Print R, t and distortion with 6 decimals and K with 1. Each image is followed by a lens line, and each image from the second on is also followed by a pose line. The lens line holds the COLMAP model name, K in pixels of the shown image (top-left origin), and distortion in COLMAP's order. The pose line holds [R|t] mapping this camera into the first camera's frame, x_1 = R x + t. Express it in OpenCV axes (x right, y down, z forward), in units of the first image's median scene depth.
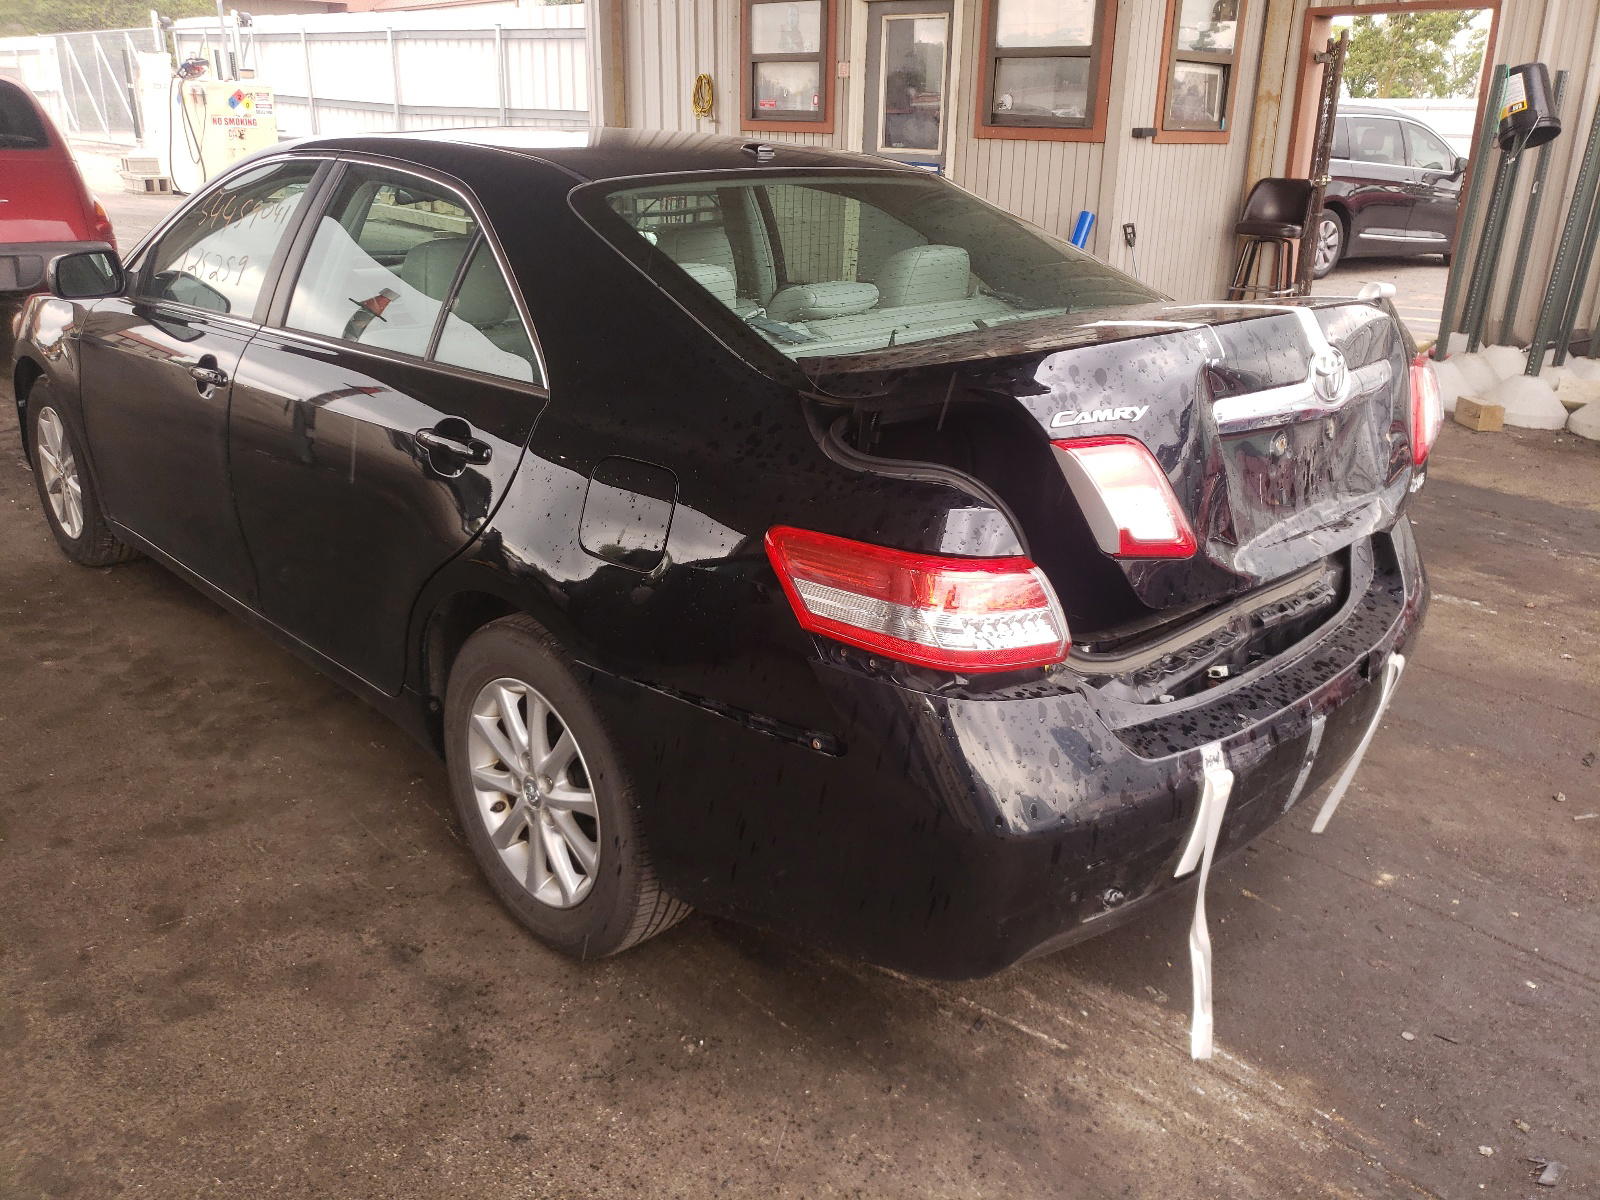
lens RADIAL K [[1225.8, 0, 799.5], [0, 1225.8, 586.5], [0, 0, 1]] dist [0.004437, 0.009566]
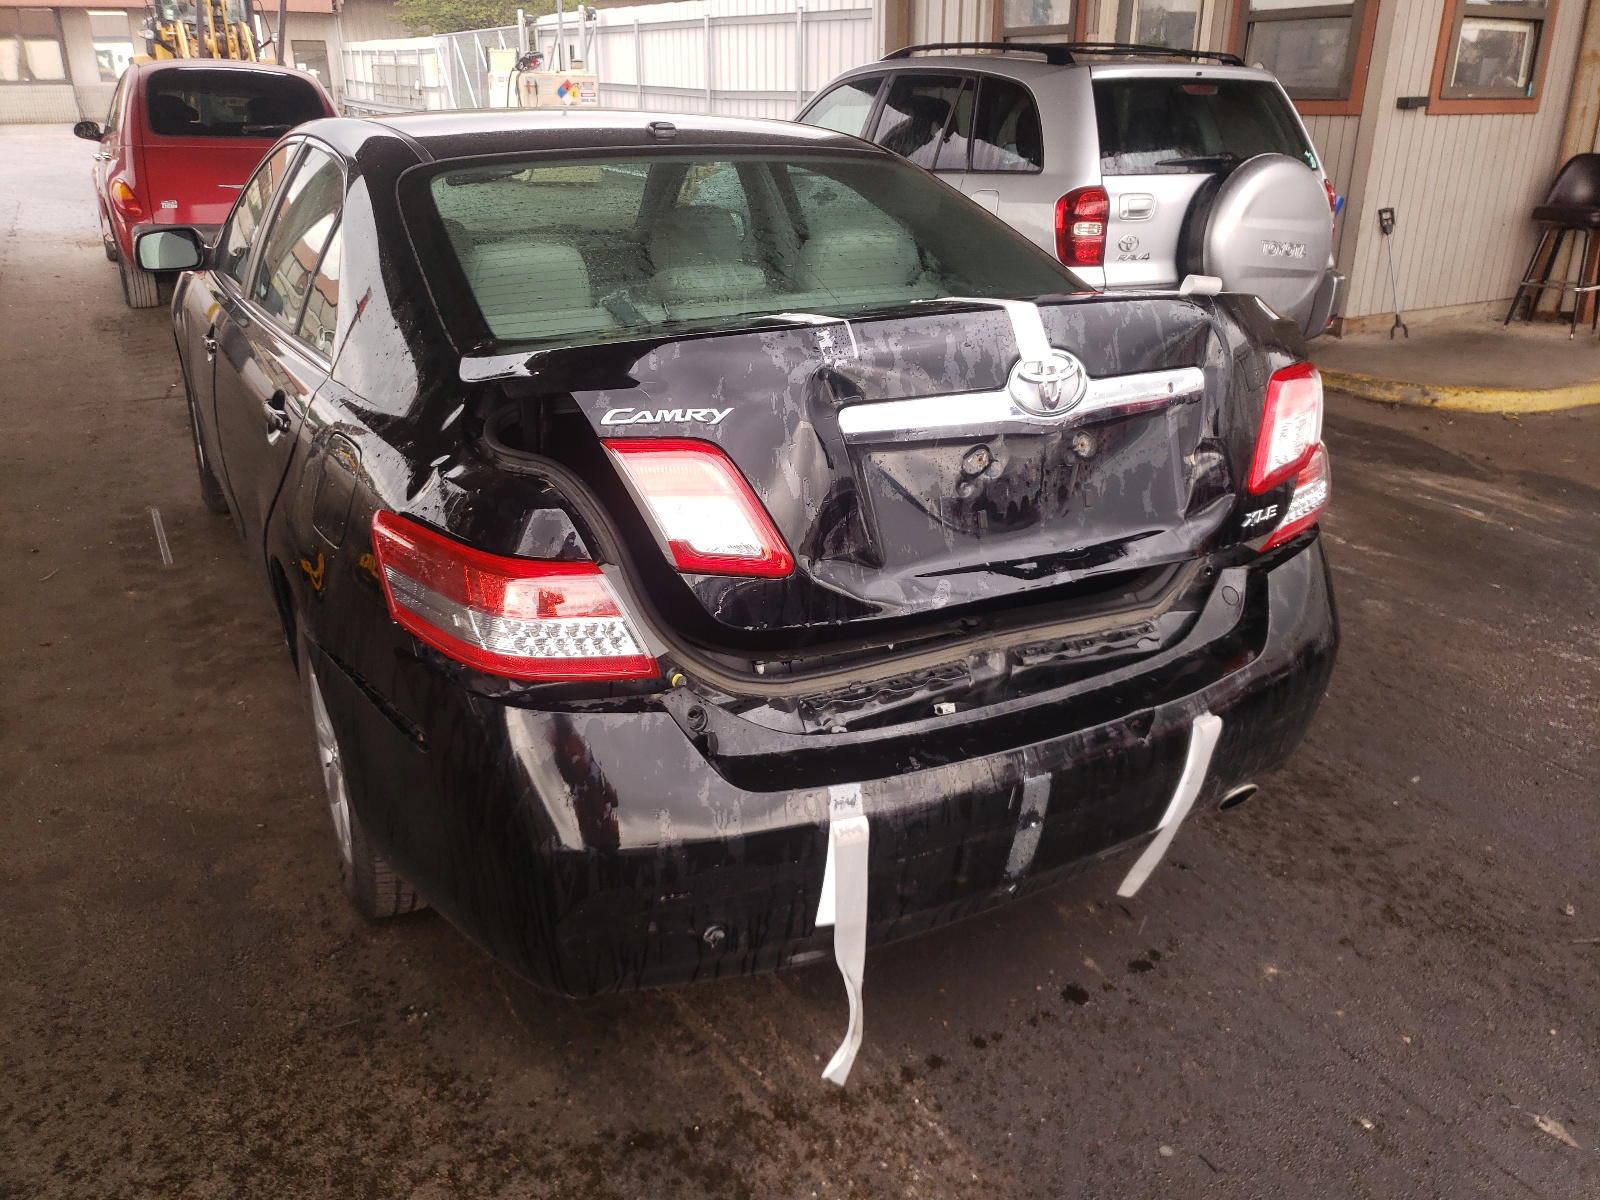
lens RADIAL K [[1225.8, 0, 800.4], [0, 1225.8, 611.2], [0, 0, 1]] dist [0.004437, 0.009566]
pose [[0.960161, 0.089899, -0.264591, 0.122824], [-0.081757, 0.995782, 0.041649, -0.008173], [0.267219, -0.018358, 0.963461, 0.028190]]
